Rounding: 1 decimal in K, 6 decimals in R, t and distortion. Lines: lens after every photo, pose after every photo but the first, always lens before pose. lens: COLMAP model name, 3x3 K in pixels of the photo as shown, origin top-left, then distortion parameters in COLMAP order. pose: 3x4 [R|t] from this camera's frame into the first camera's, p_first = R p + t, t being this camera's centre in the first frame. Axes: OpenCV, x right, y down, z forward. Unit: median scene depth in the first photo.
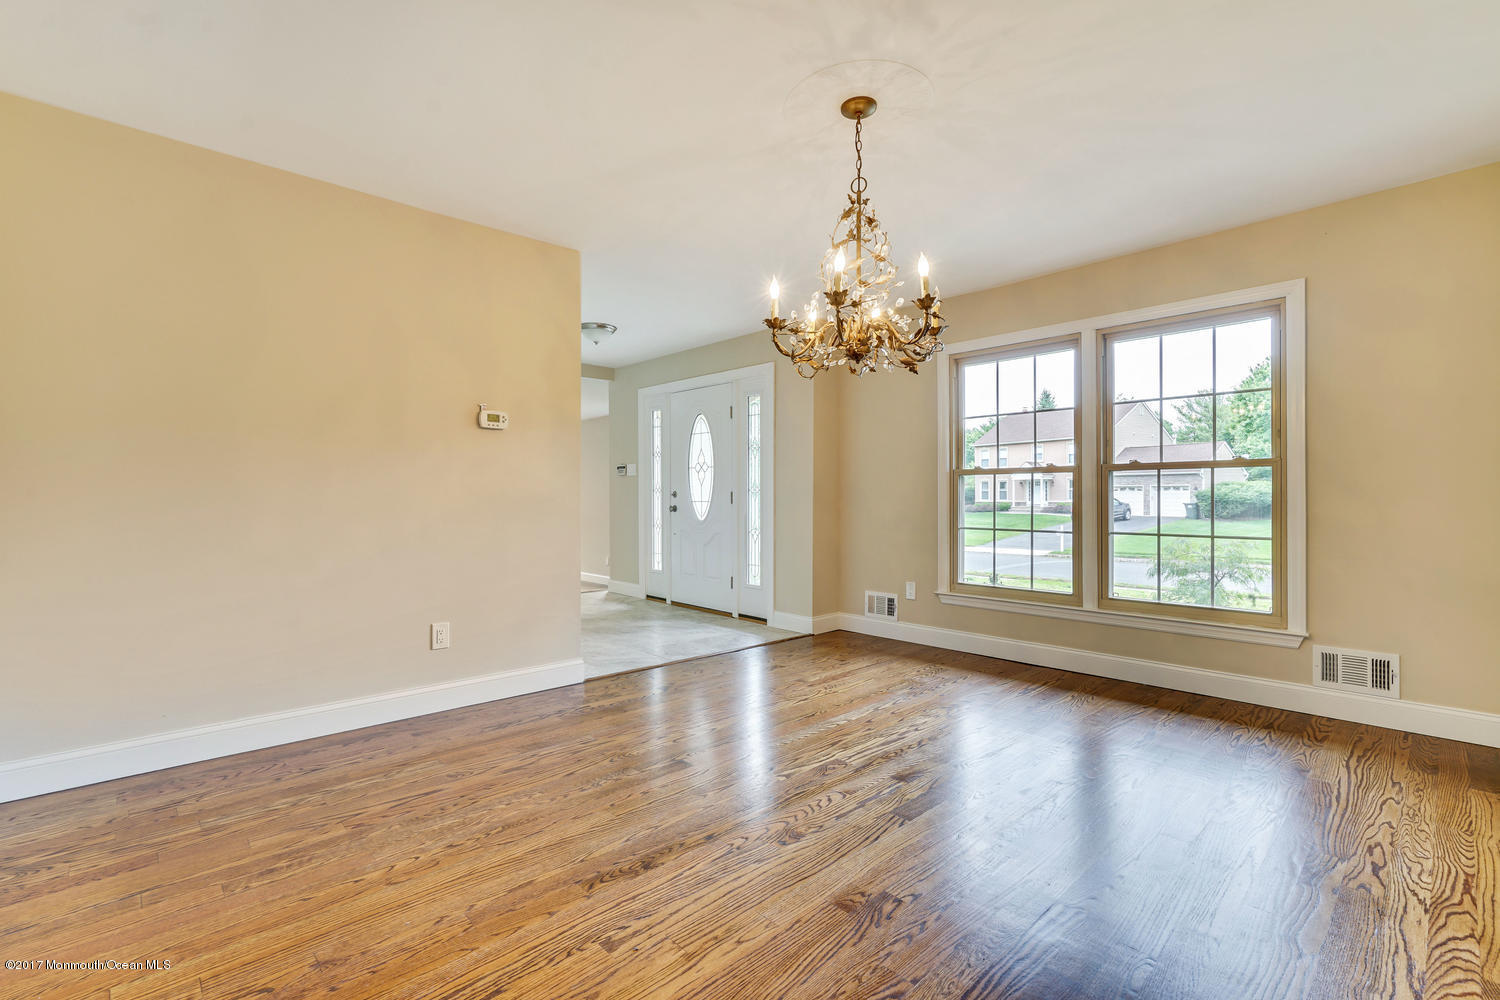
lens RADIAL K [[703.2, 0, 750.0], [0, 703.2, 500.0], [0, 0, 1]] dist [-0.002592, -0.000145]
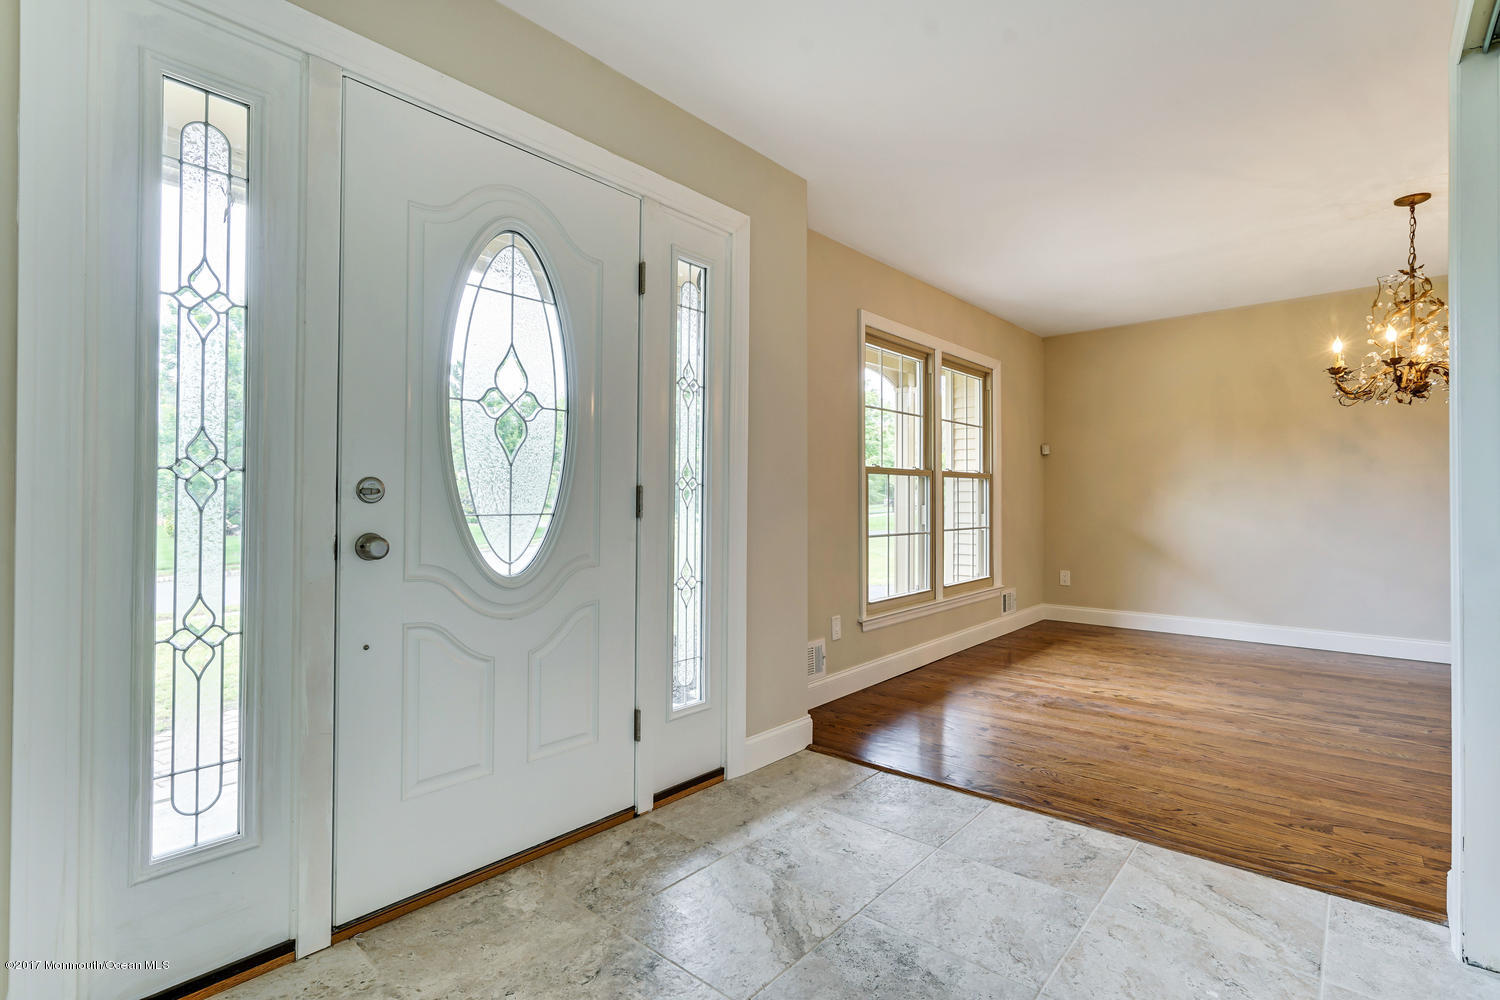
lens RADIAL K [[703.2, 0, 750.0], [0, 703.2, 500.0], [0, 0, 1]] dist [-0.002592, -0.000145]
pose [[-0.121198, 0.001704, 0.992627, -0.423672], [0.003246, 0.999994, -0.001320, -0.004012], [-0.992623, 0.003062, -0.121203, 1.014400]]
